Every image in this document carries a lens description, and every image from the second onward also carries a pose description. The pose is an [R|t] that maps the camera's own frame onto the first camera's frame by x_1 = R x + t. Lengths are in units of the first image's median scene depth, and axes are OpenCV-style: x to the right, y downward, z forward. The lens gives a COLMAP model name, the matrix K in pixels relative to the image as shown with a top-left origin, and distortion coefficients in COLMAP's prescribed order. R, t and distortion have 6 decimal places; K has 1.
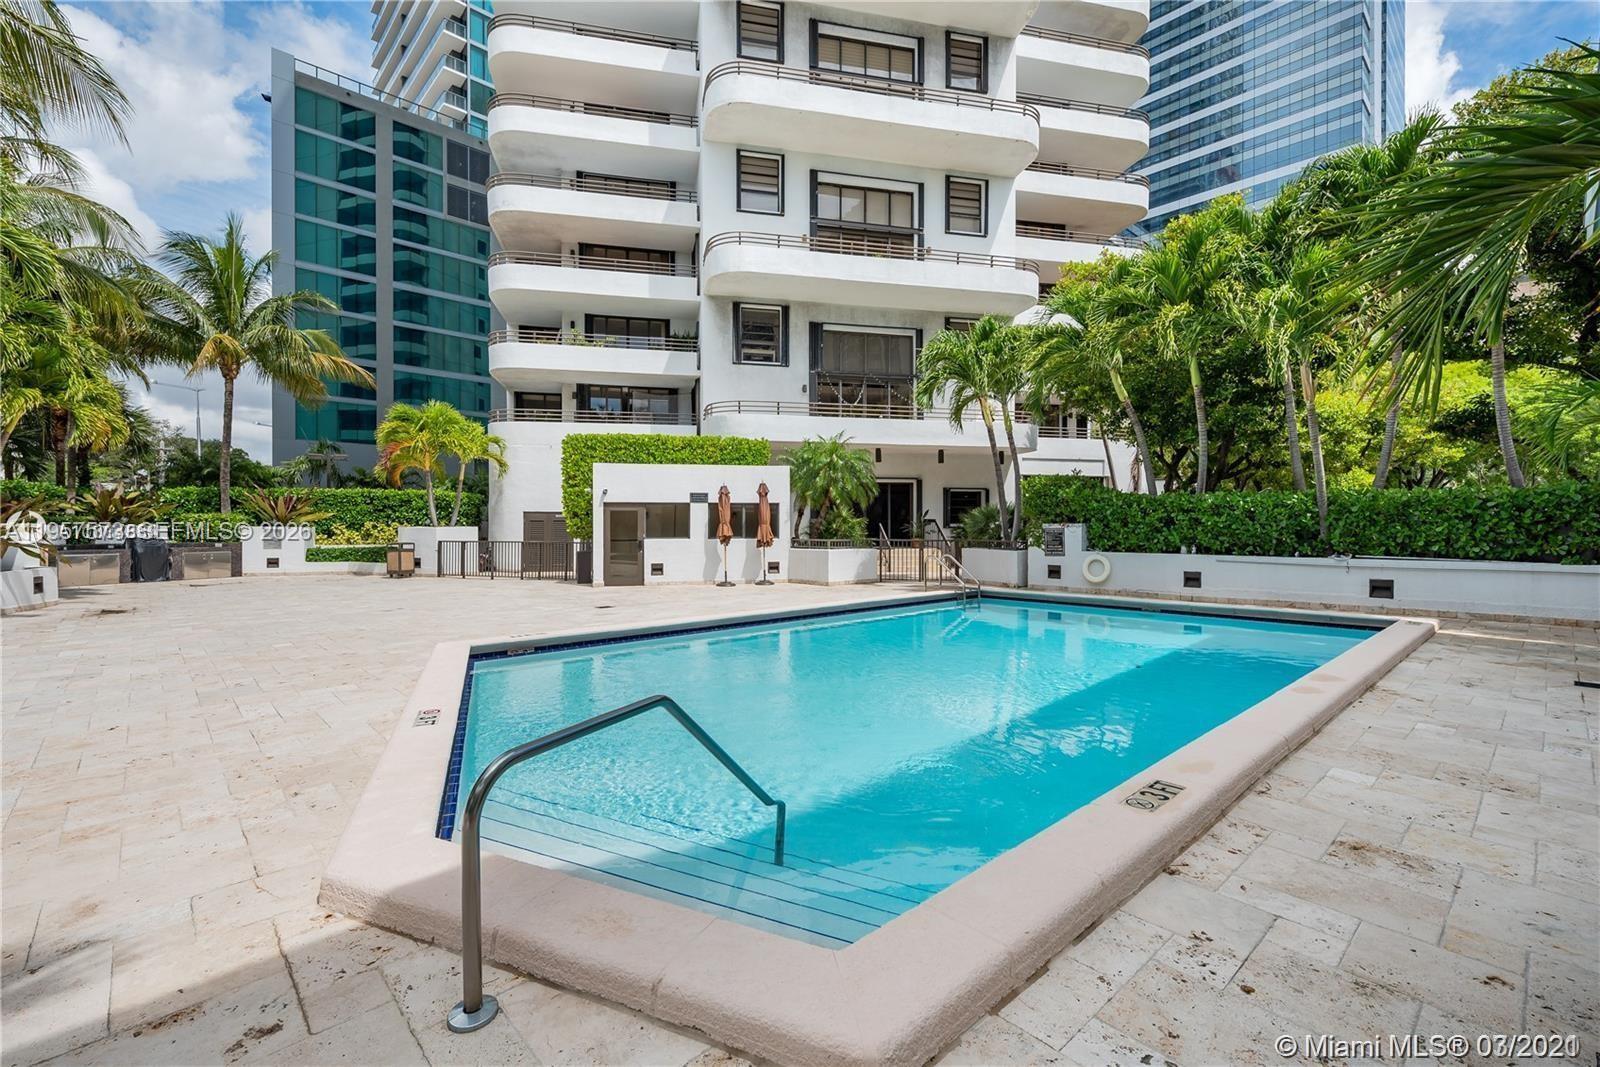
lens RADIAL K [[733.5, 0, 800.0], [0, 733.5, 533.5], [0, 0, 1]] dist [-0.002227, -0.000298]
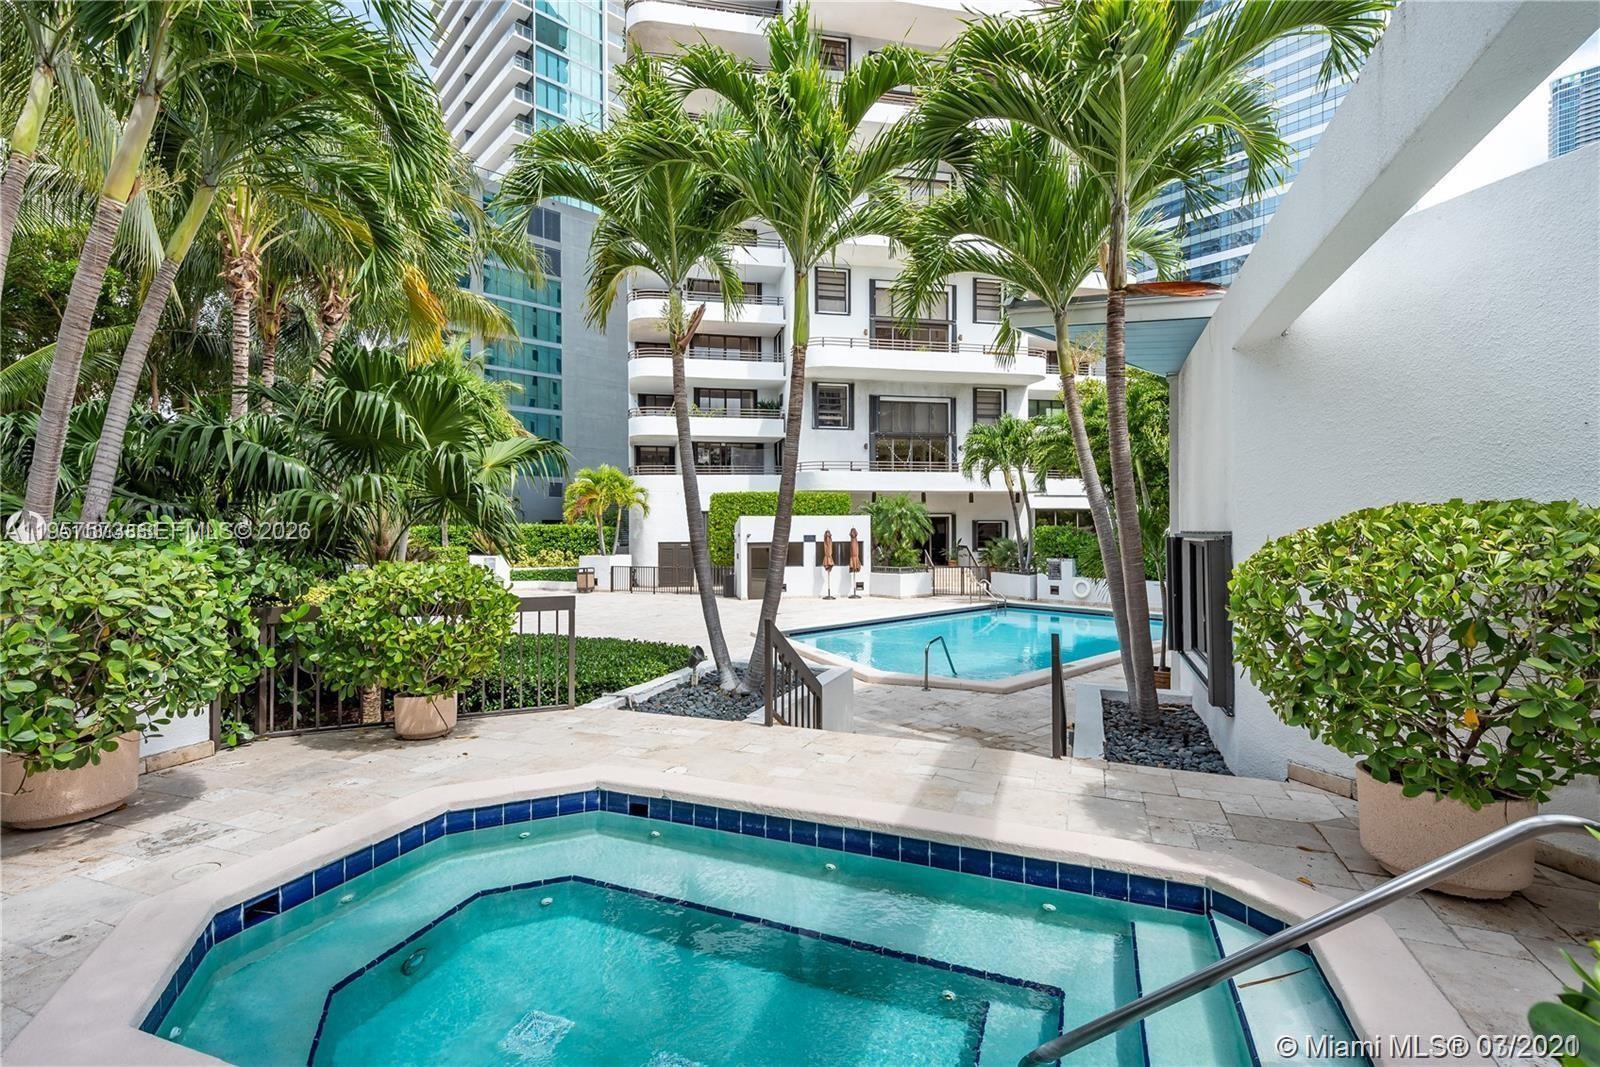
lens RADIAL K [[725.8, 0, 800.0], [0, 725.8, 533.5], [0, 0, 1]] dist [0.002856, 0.000317]
pose [[0.999789, -0.002928, -0.020318, -0.109064], [0.002737, 0.999952, -0.009434, -0.038306], [0.020345, 0.009376, 0.999749, -0.375887]]
